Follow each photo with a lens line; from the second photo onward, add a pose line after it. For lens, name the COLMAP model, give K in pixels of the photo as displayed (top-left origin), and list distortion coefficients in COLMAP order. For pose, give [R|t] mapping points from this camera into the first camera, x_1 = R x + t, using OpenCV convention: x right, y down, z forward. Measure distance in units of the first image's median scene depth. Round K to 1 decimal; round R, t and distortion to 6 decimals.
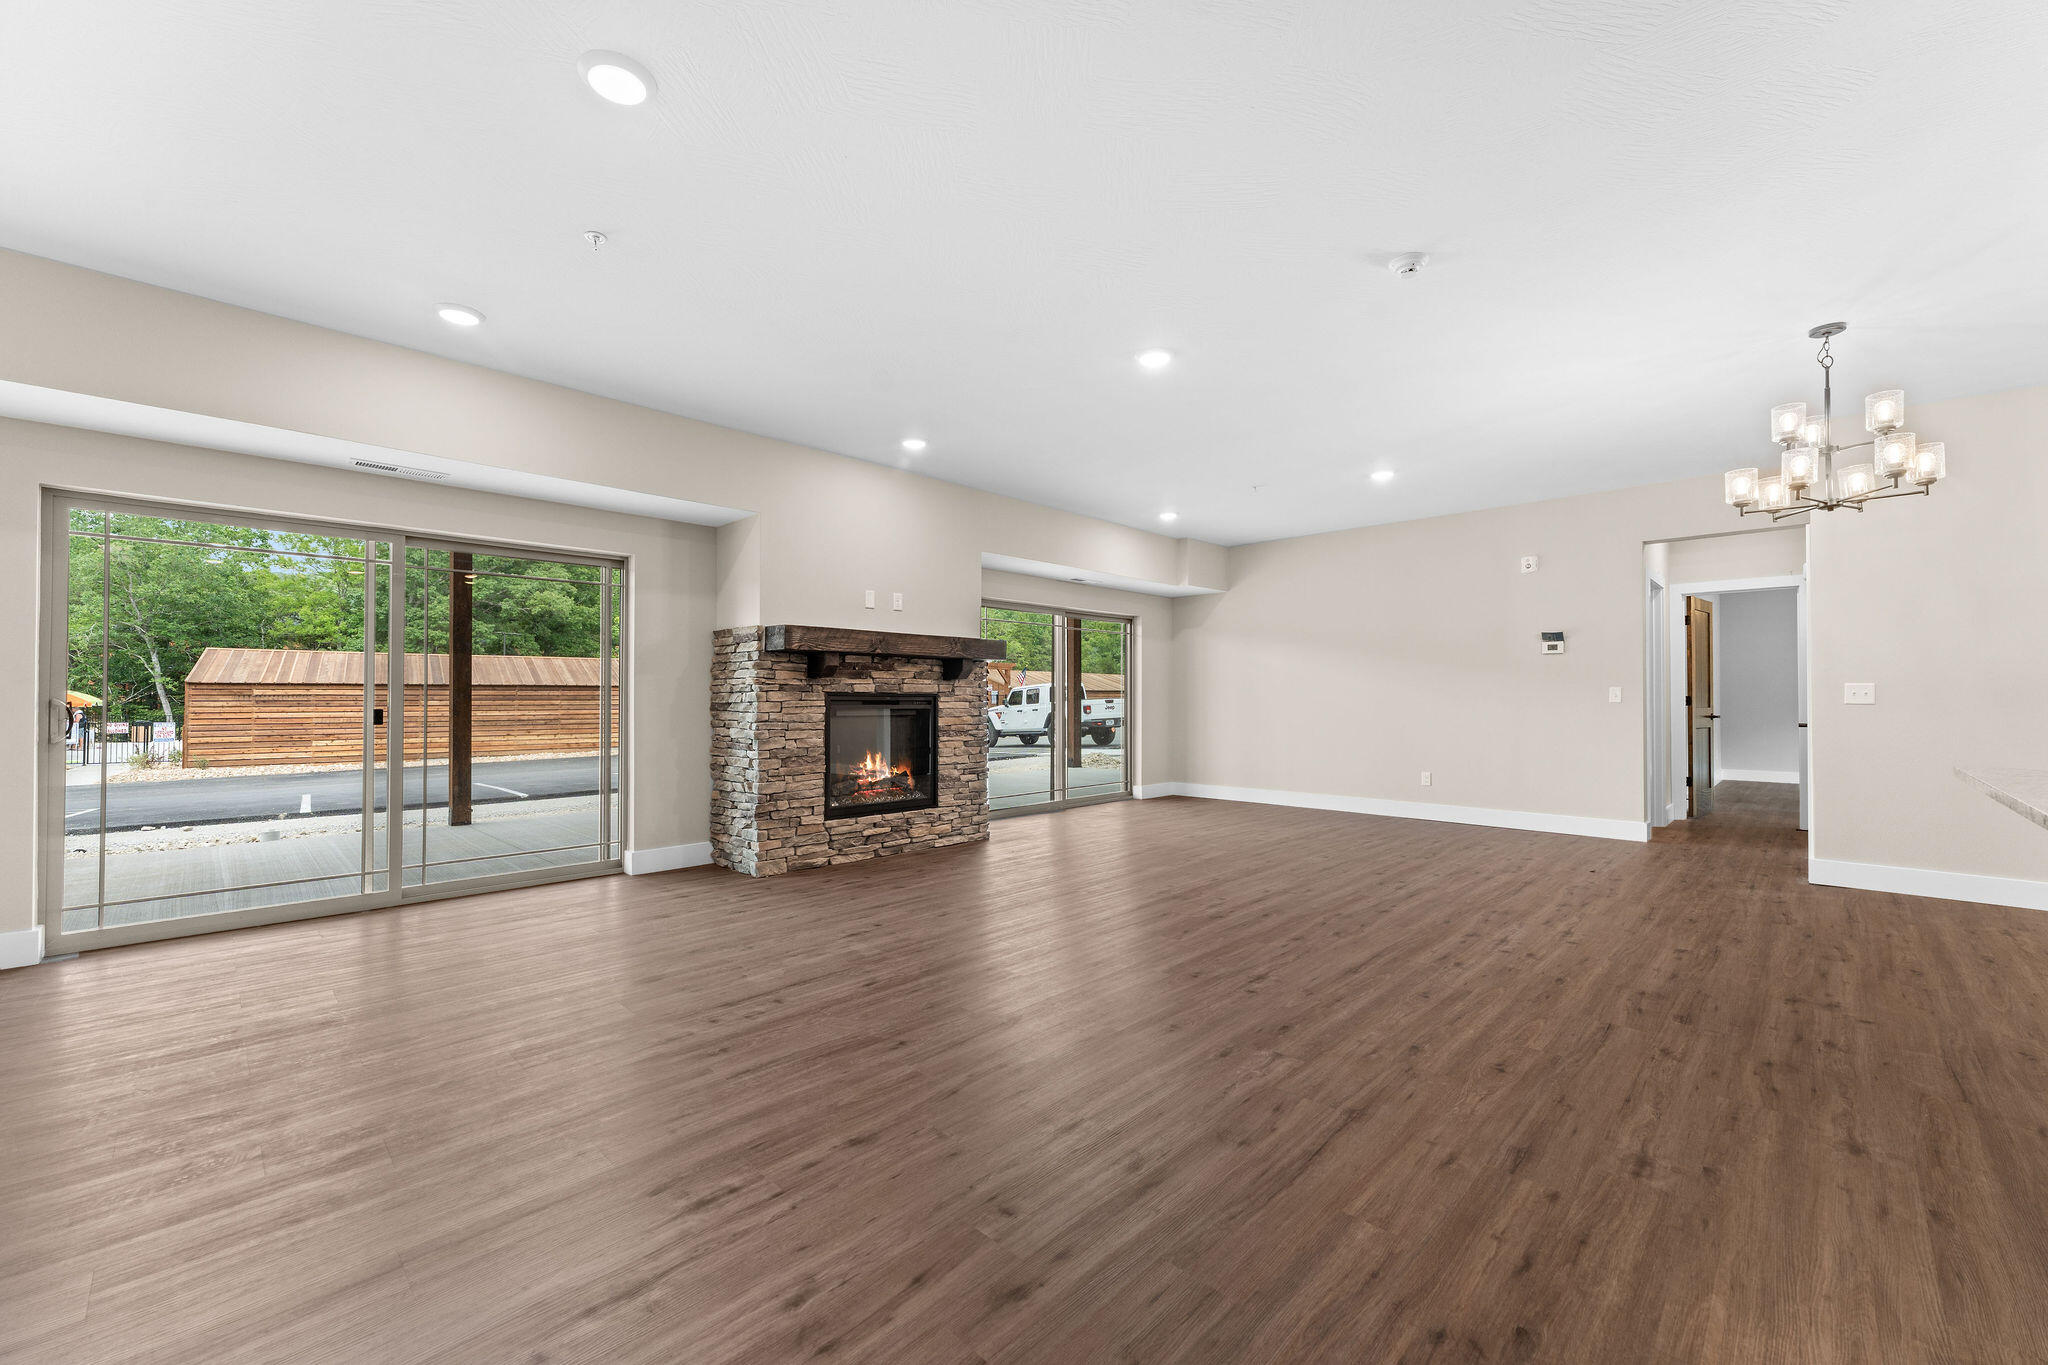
lens RADIAL K [[814.1, 0, 1016.6], [0, 814.1, 688.6], [0, 0, 1]] dist [-0.000928, -0.000040]
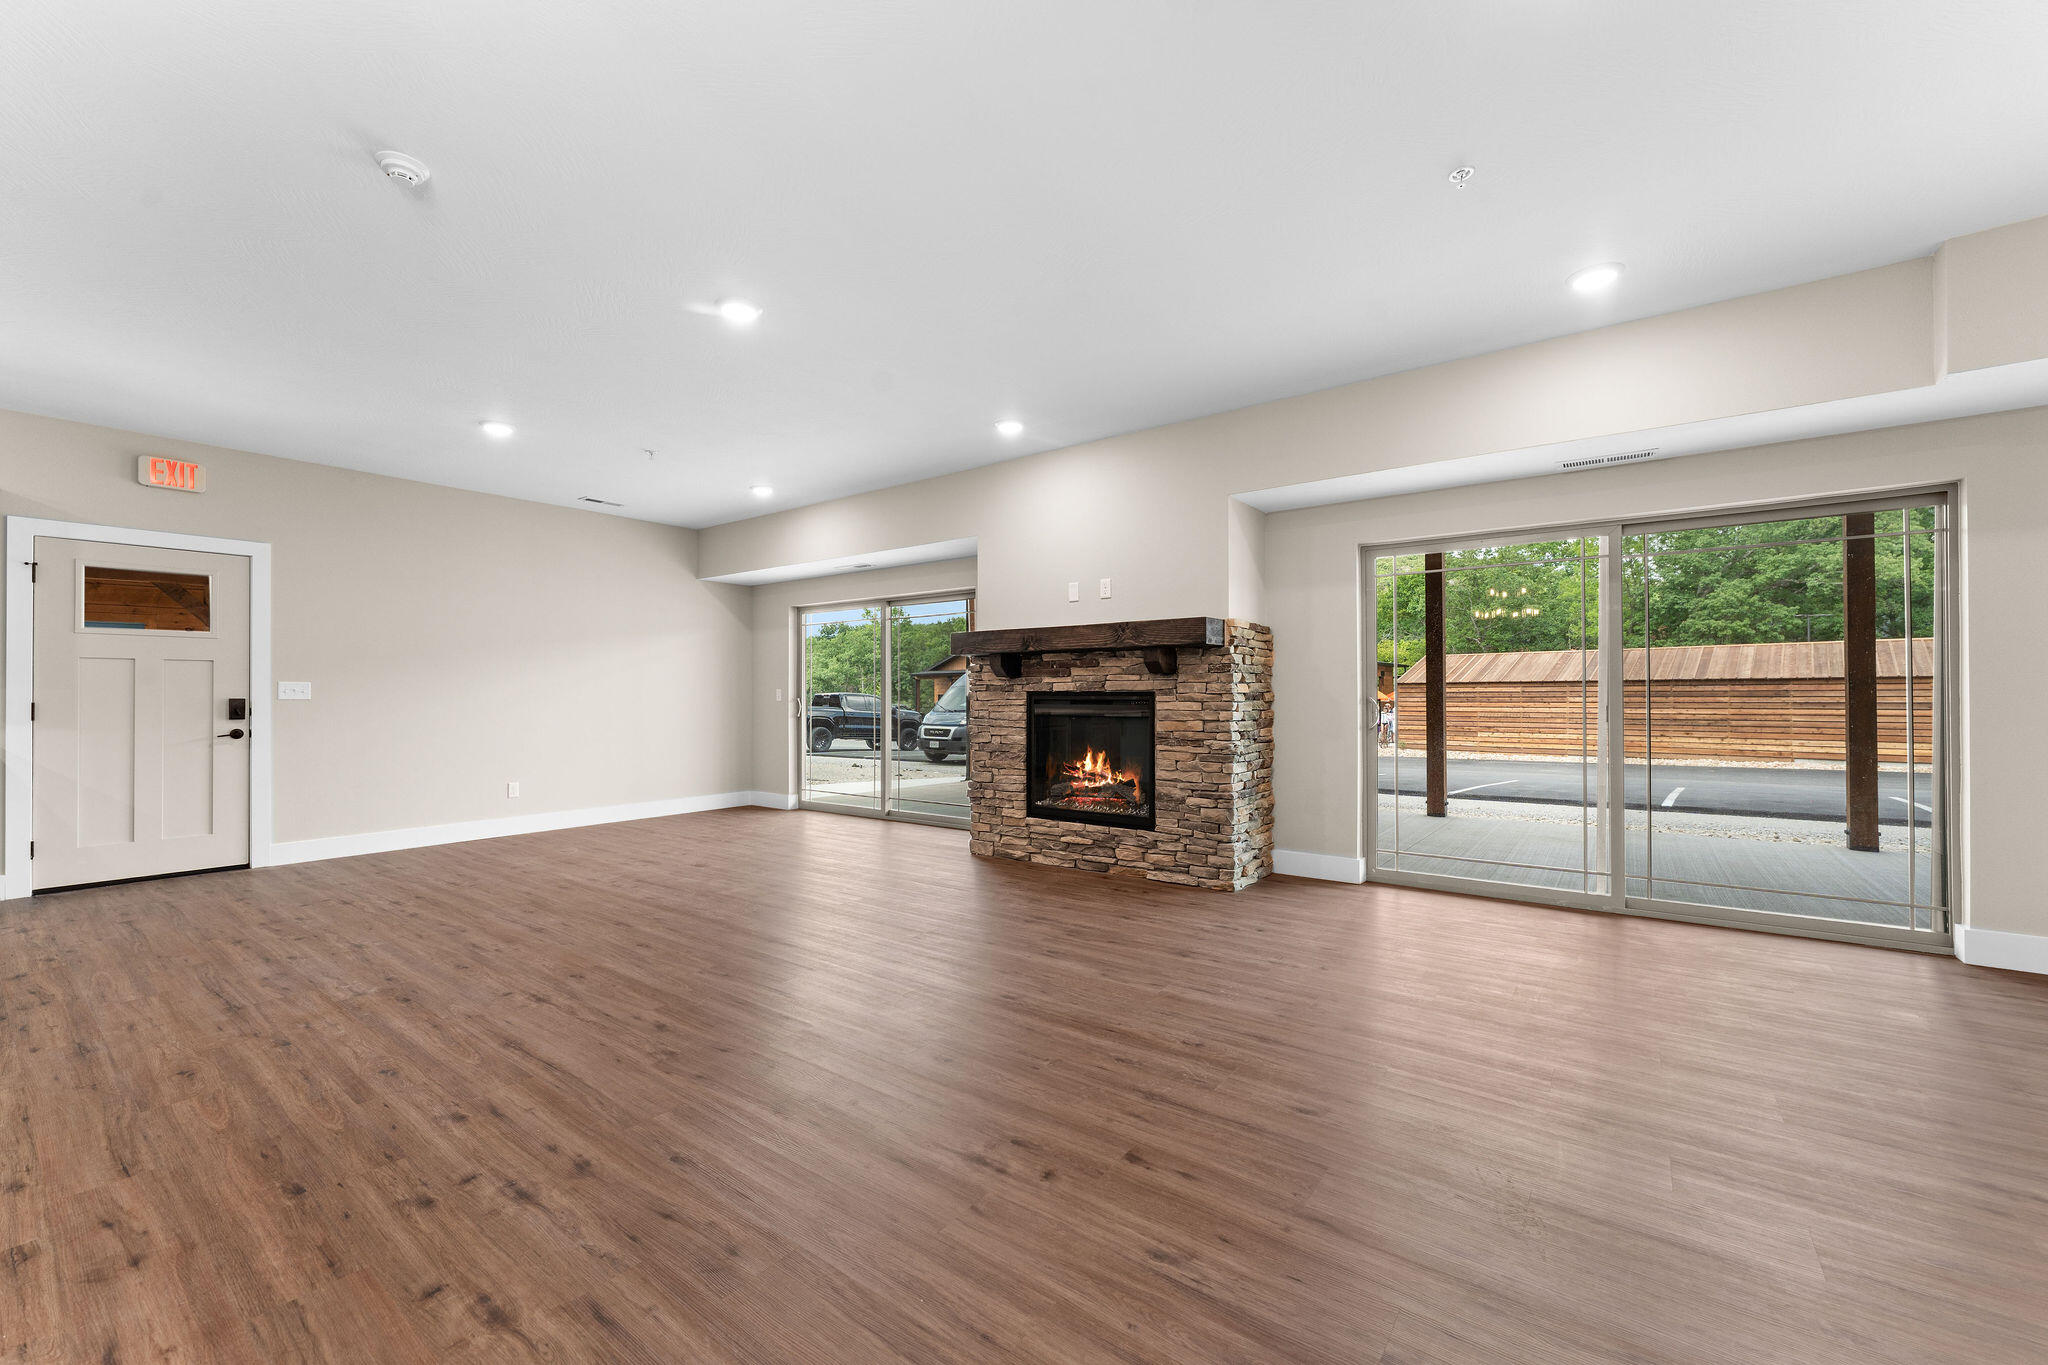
lens RADIAL K [[817.6, 0, 1024.0], [0, 817.6, 682.5], [0, 0, 1]] dist [-0.000665, -0.000358]
pose [[0.133791, -0.016302, -0.990875, 0.790003], [0.014242, 0.999793, -0.014525, 0.008097], [0.990907, -0.012169, 0.133996, 0.863051]]
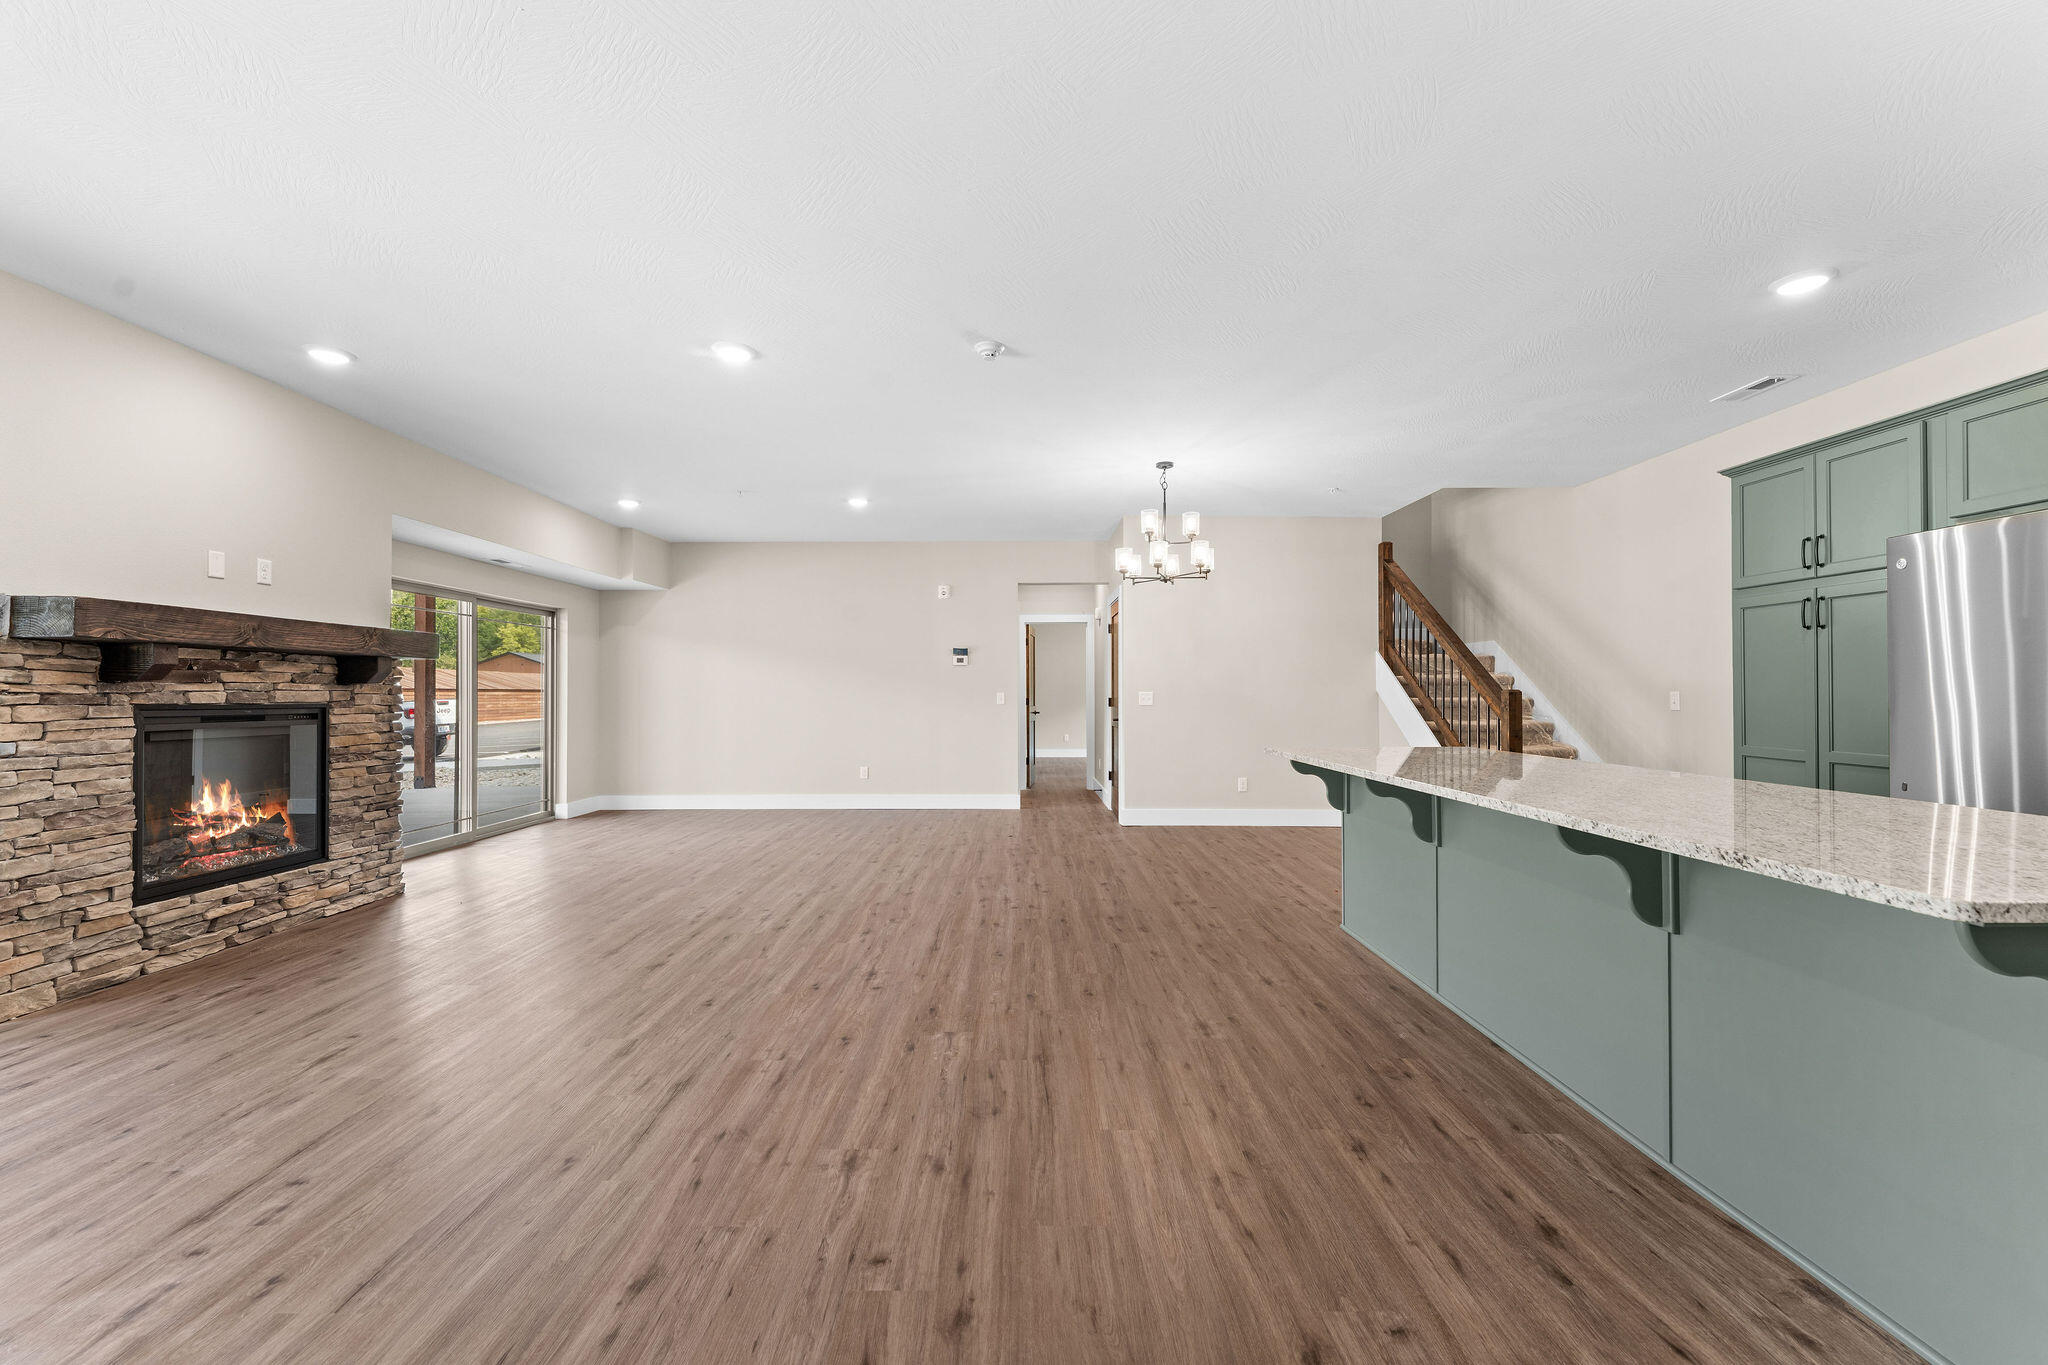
lens RADIAL K [[814.1, 0, 1016.6], [0, 814.1, 688.6], [0, 0, 1]] dist [-0.000928, -0.000040]
pose [[0.713839, 0.002255, 0.700307, -0.188818], [-0.004874, 0.999987, 0.001748, -0.012793], [-0.700293, -0.004661, 0.713840, 0.065569]]
